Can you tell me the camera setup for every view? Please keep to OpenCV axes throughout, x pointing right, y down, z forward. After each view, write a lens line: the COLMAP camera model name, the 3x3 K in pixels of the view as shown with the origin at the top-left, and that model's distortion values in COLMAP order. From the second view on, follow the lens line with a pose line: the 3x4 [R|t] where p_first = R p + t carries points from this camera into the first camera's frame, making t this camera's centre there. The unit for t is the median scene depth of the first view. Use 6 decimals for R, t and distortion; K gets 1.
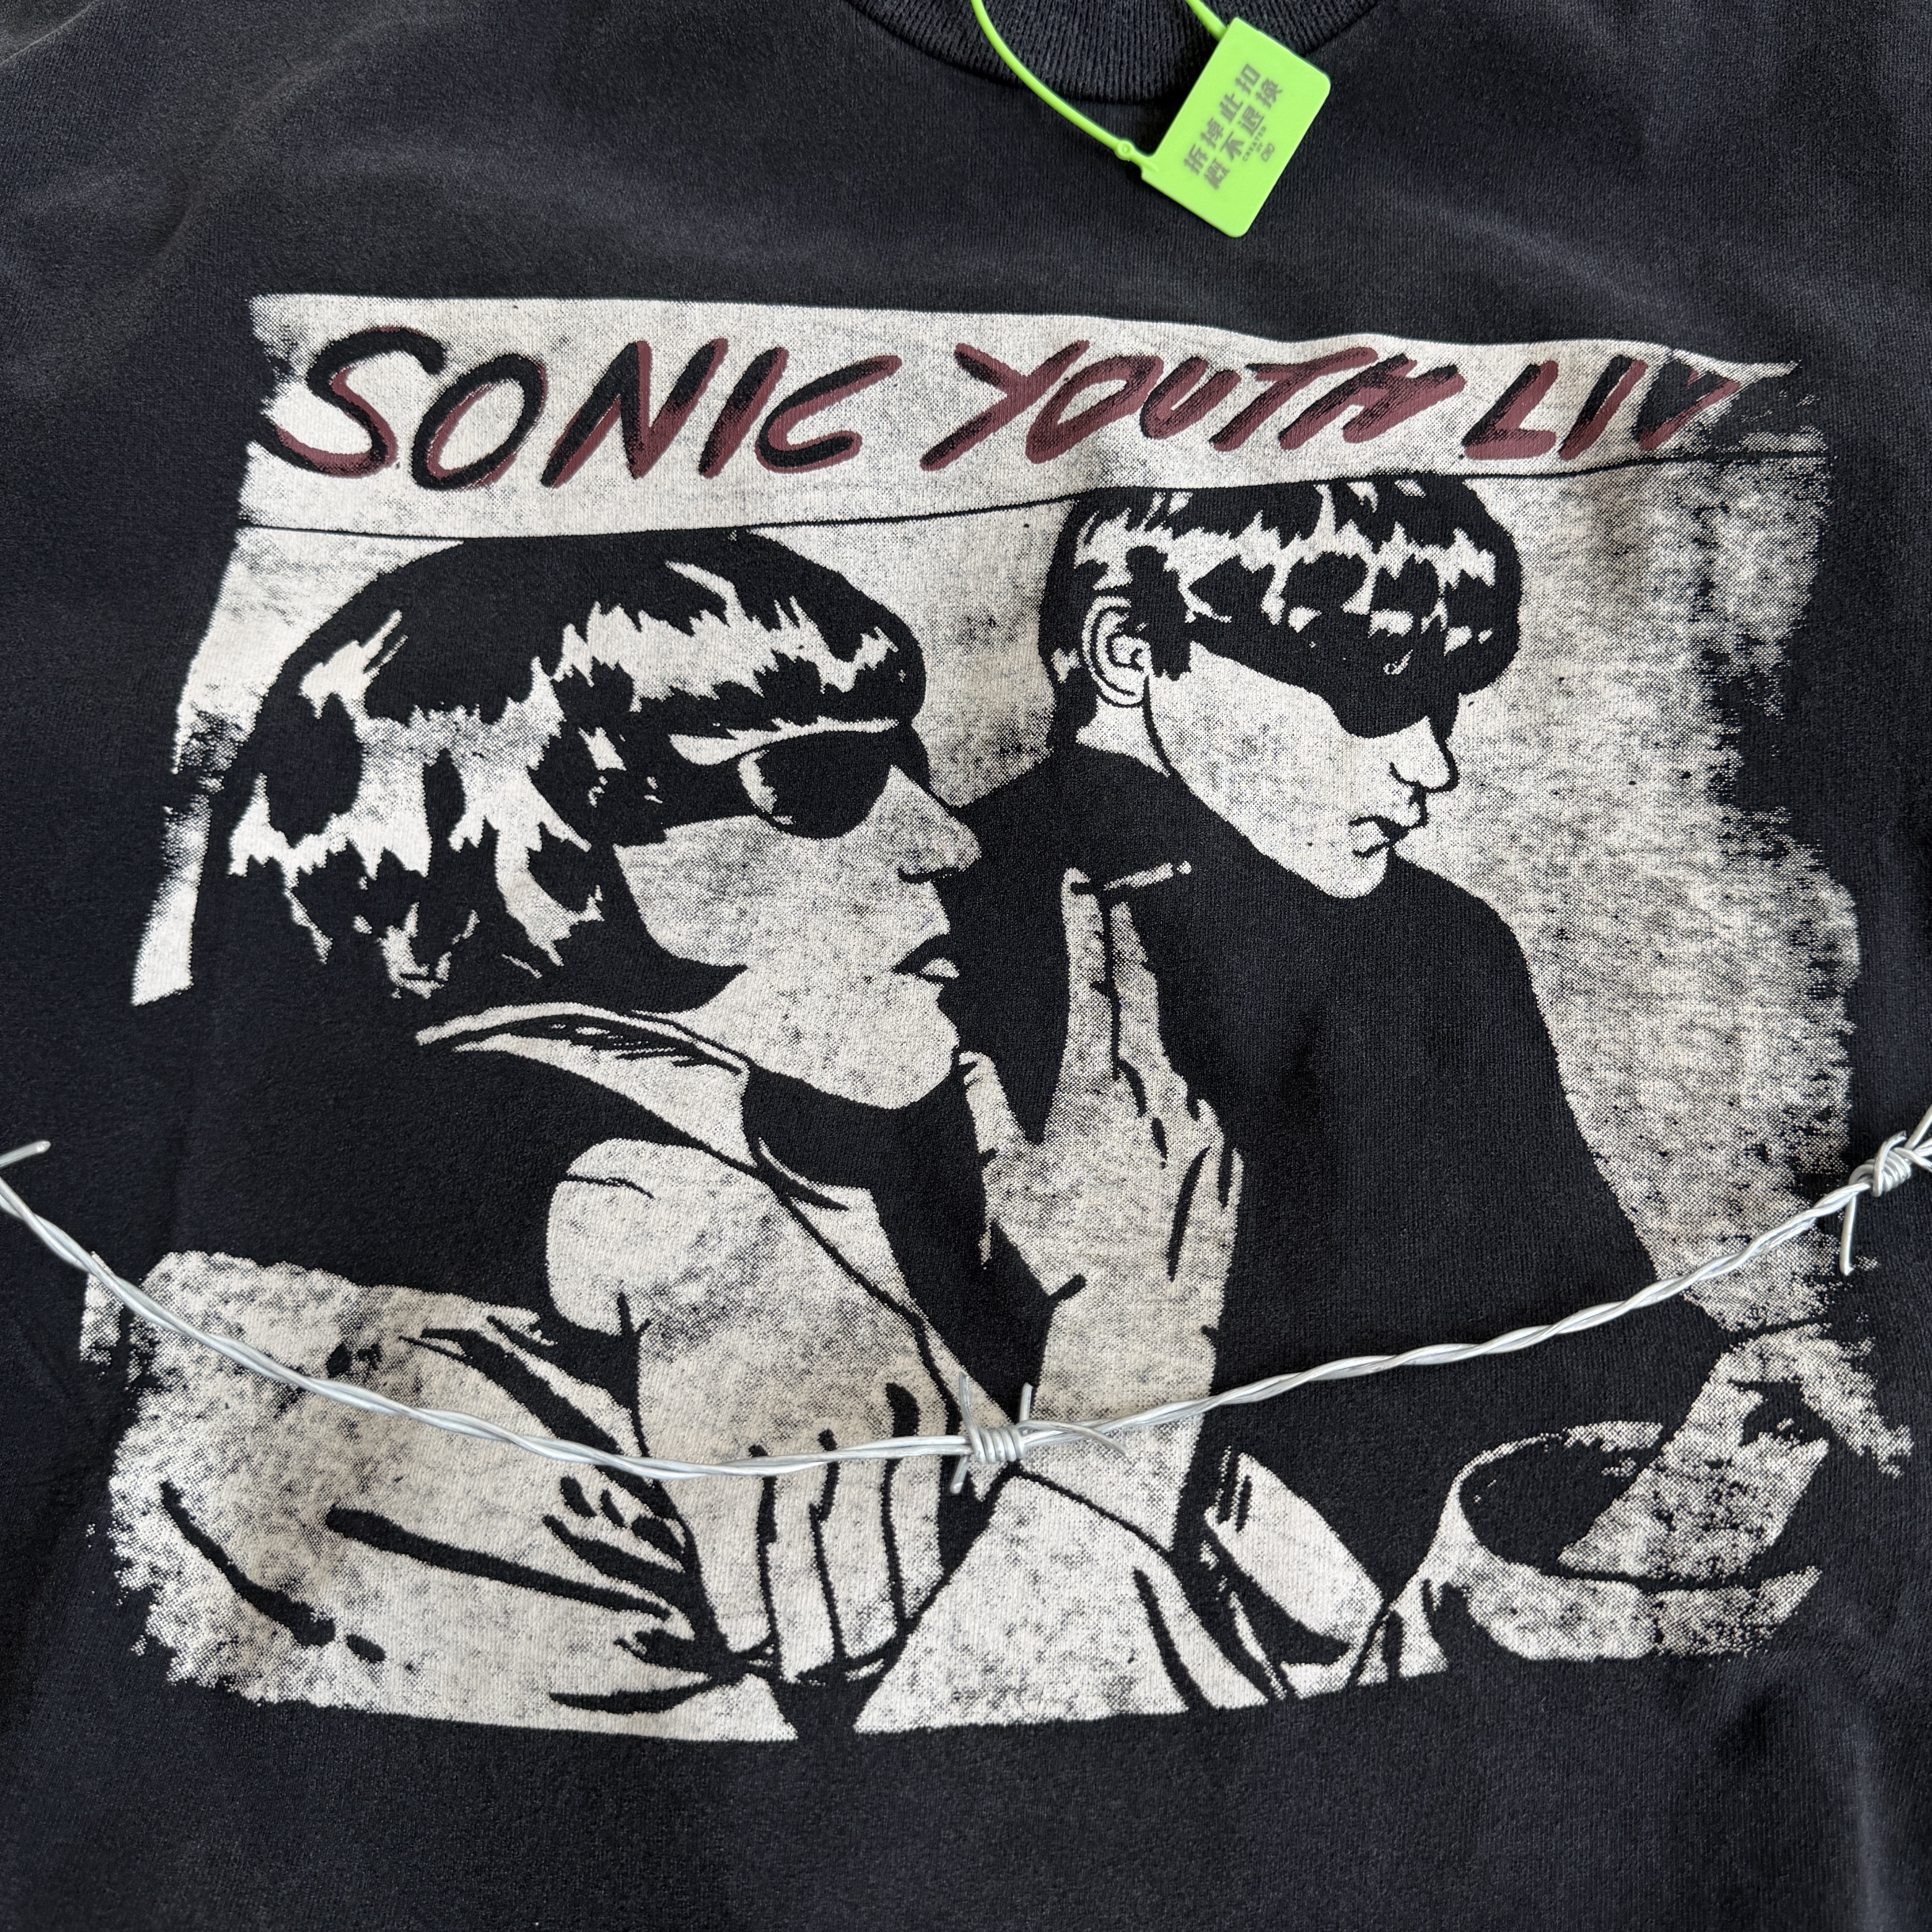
lens RADIAL K [[1955.5, 0, 1034.4], [0, 1955.5, 970.5], [0, 0, 1]] dist [0.164817, -0.459004]
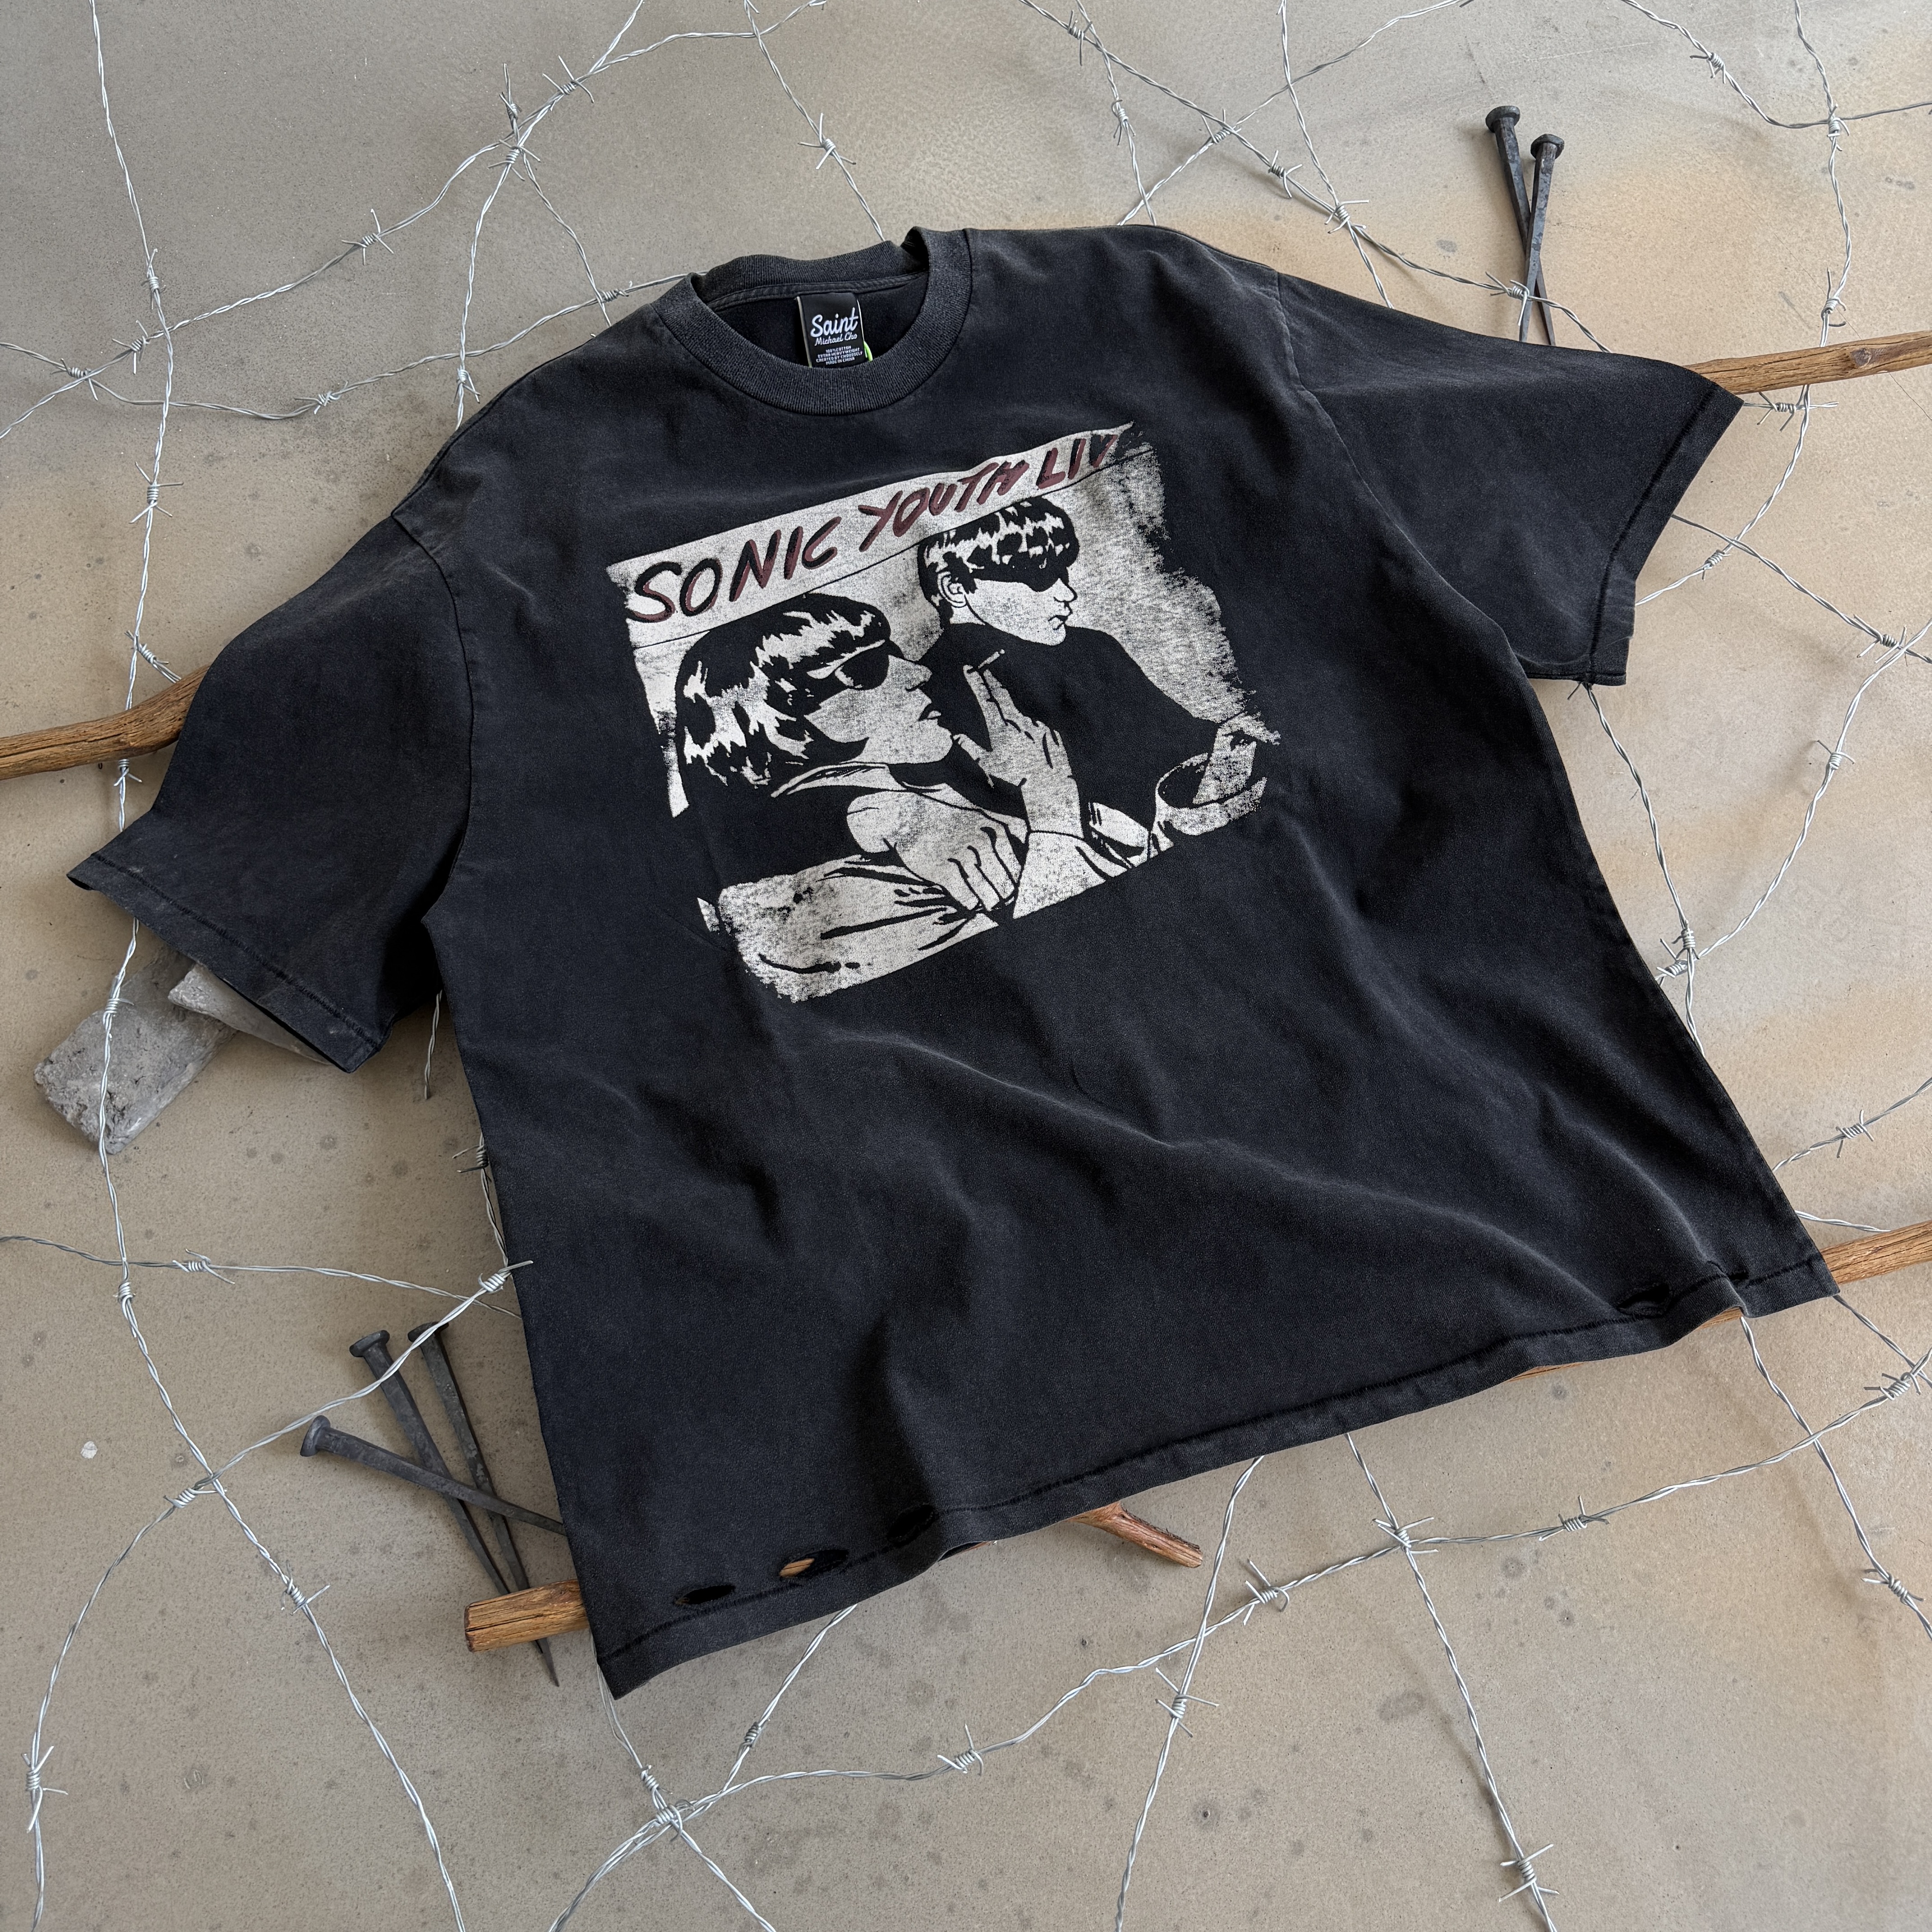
lens RADIAL K [[1709.5, 0, 974.2], [0, 1709.5, 988.2], [0, 0, 1]] dist [0.079264, -0.109121]
pose [[0.924954, -0.347509, 0.153942, -0.511701], [0.348317, 0.937105, 0.022575, 0.334118], [-0.152105, 0.032740, 0.987822, -1.441553]]
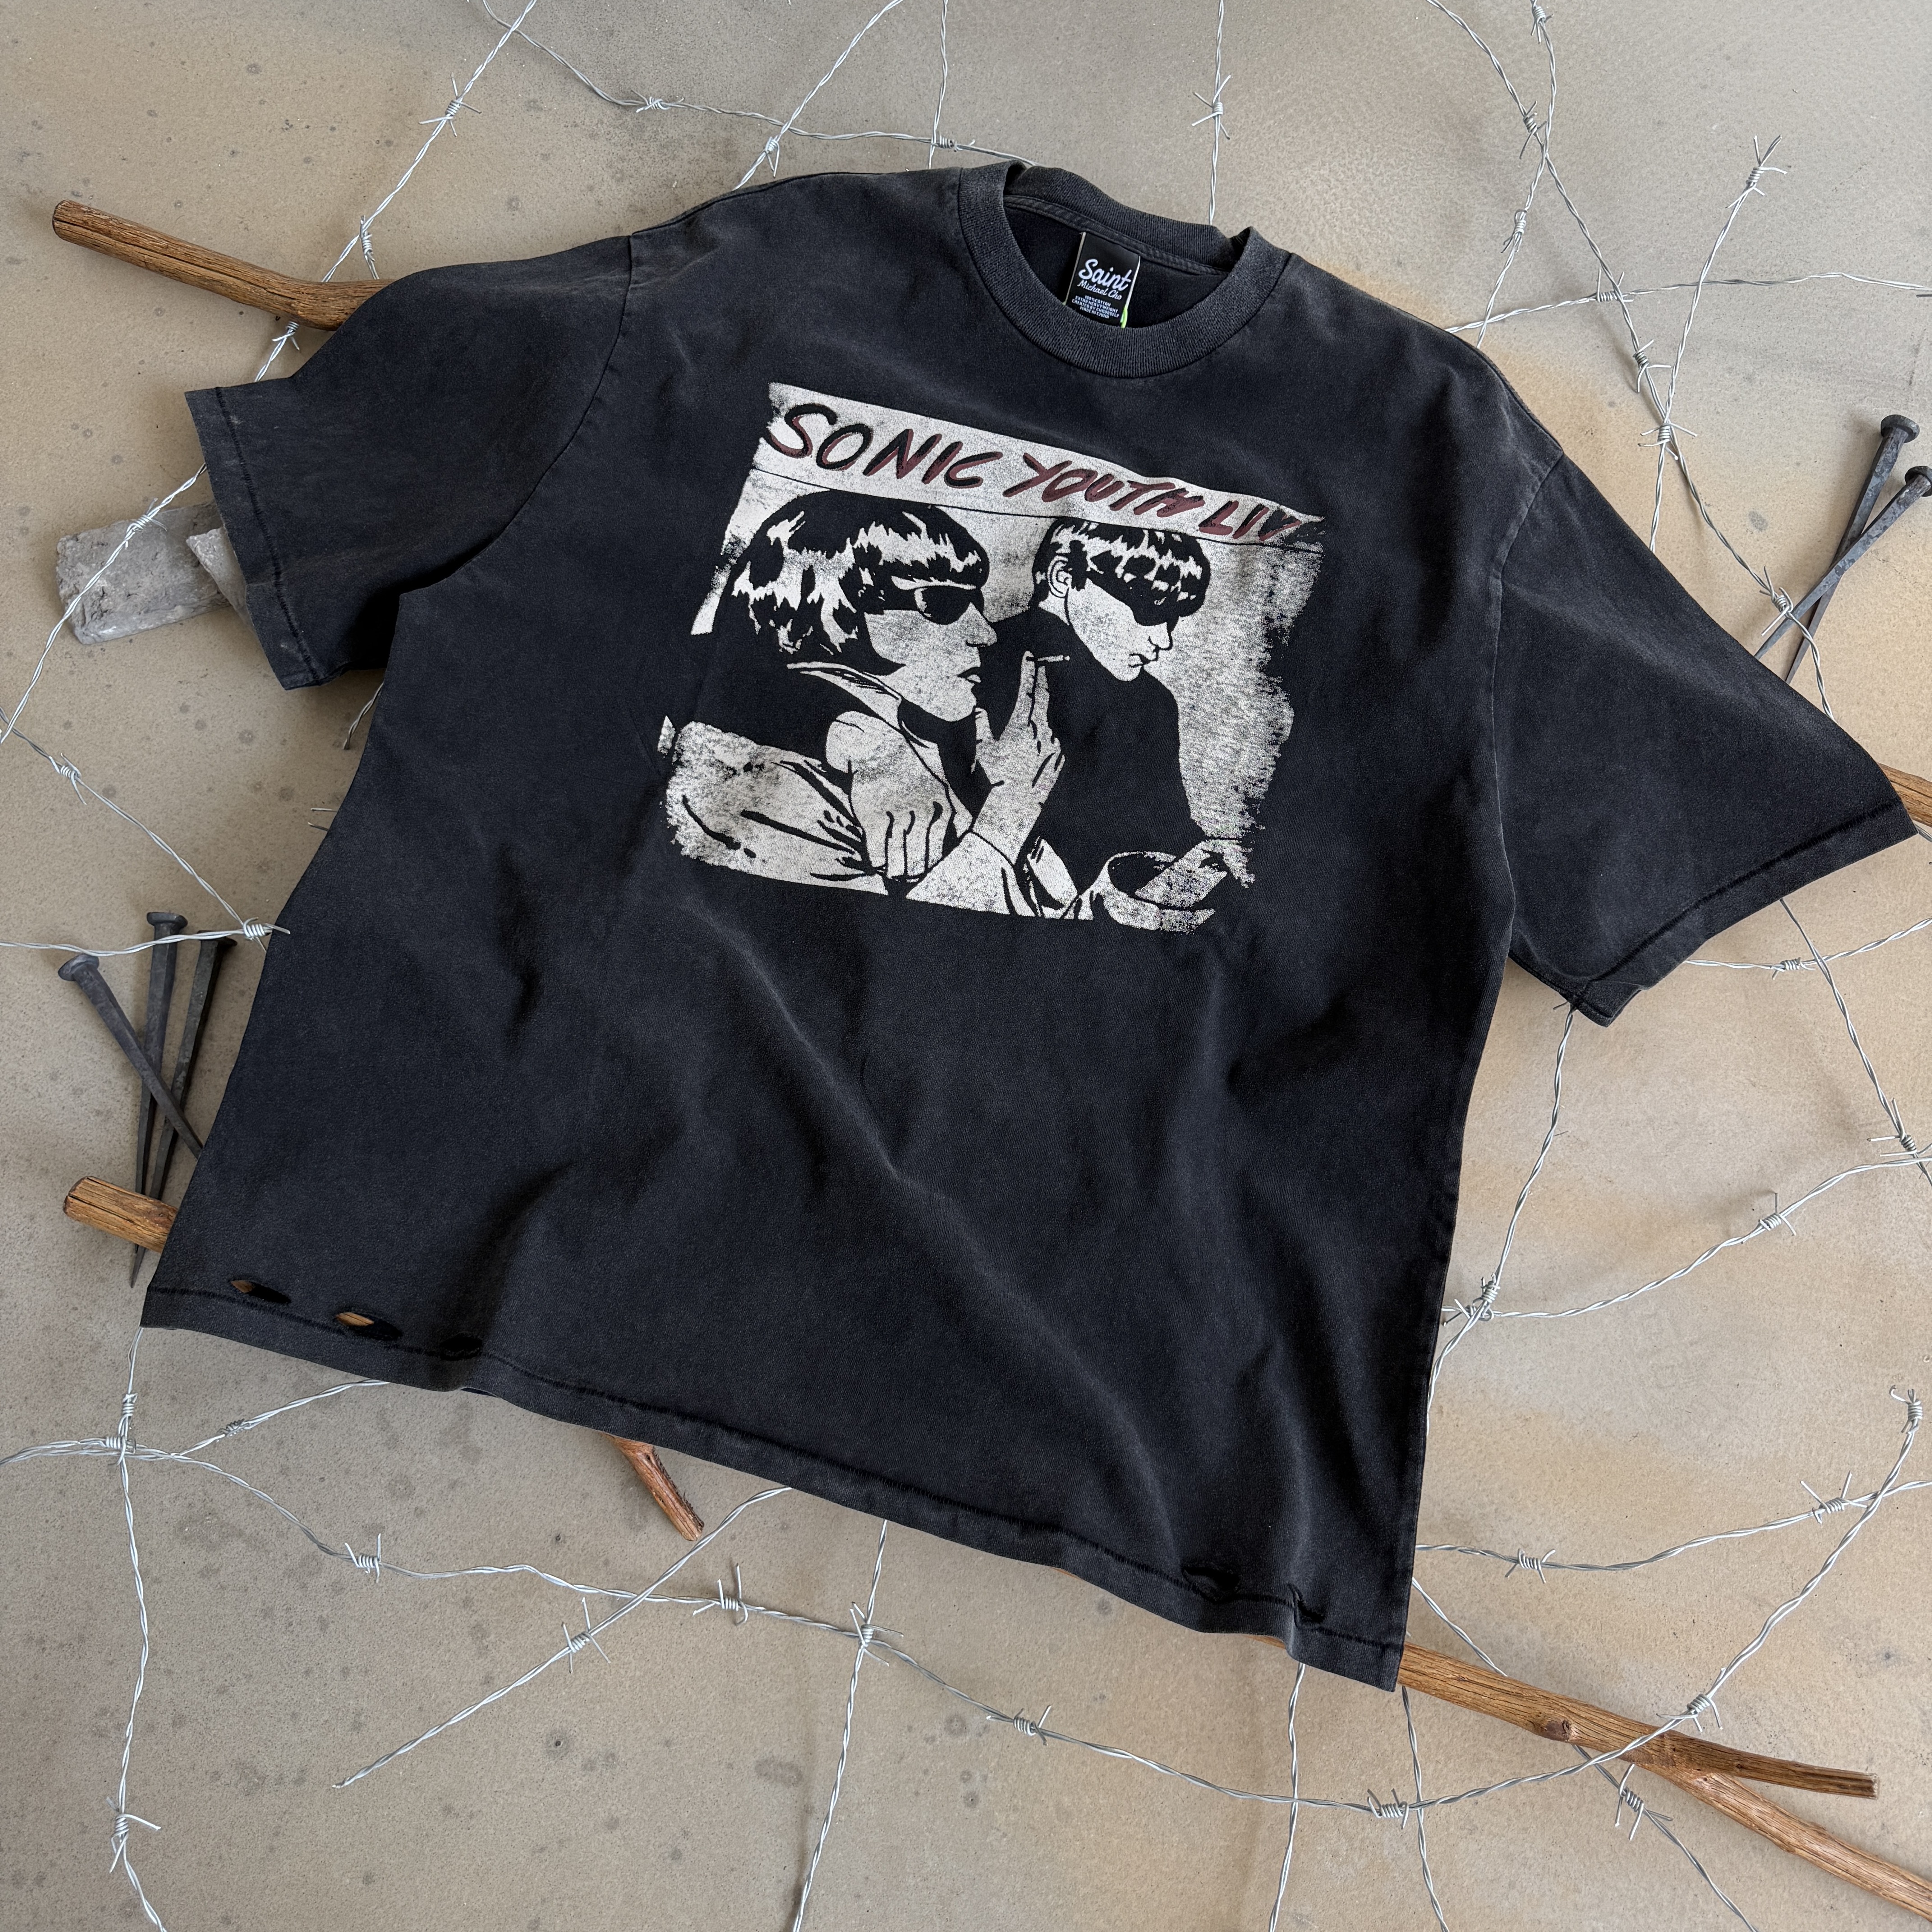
lens RADIAL K [[1709.5, 0, 974.2], [0, 1709.5, 988.2], [0, 0, 1]] dist [0.079264, -0.109121]
pose [[0.981123, 0.193314, -0.005243, 0.049112], [-0.192605, 0.979238, 0.063212, 0.274190], [0.017354, -0.061009, 0.997986, -1.440531]]
